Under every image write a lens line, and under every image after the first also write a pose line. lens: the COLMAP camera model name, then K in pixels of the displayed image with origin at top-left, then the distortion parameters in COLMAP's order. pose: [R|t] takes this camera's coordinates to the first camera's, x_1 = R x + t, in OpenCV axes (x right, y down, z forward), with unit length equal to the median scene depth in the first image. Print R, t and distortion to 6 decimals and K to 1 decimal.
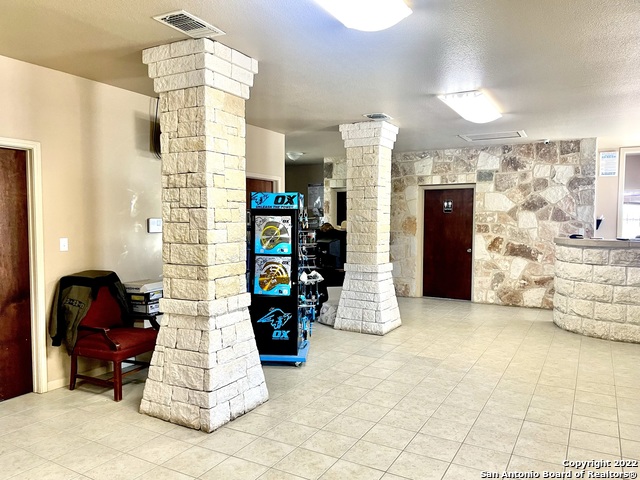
lens RADIAL K [[483.0, 0, 320.4], [0, 483.0, 239.2], [0, 0, 1]] dist [0.078356, -0.061482]
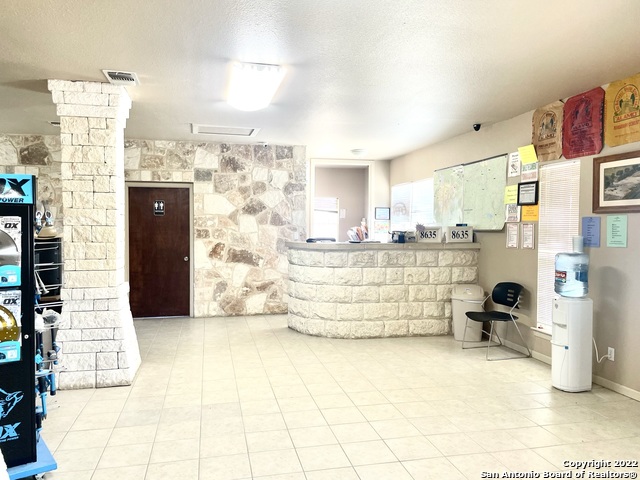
lens RADIAL K [[483.0, 0, 322.1], [0, 483.0, 239.0], [0, 0, 1]] dist [0.078356, -0.061482]
pose [[0.748546, -0.021681, 0.662728, -0.102700], [0.027993, 0.999608, 0.001084, -0.007361], [-0.662492, 0.017740, 0.748859, 0.201422]]
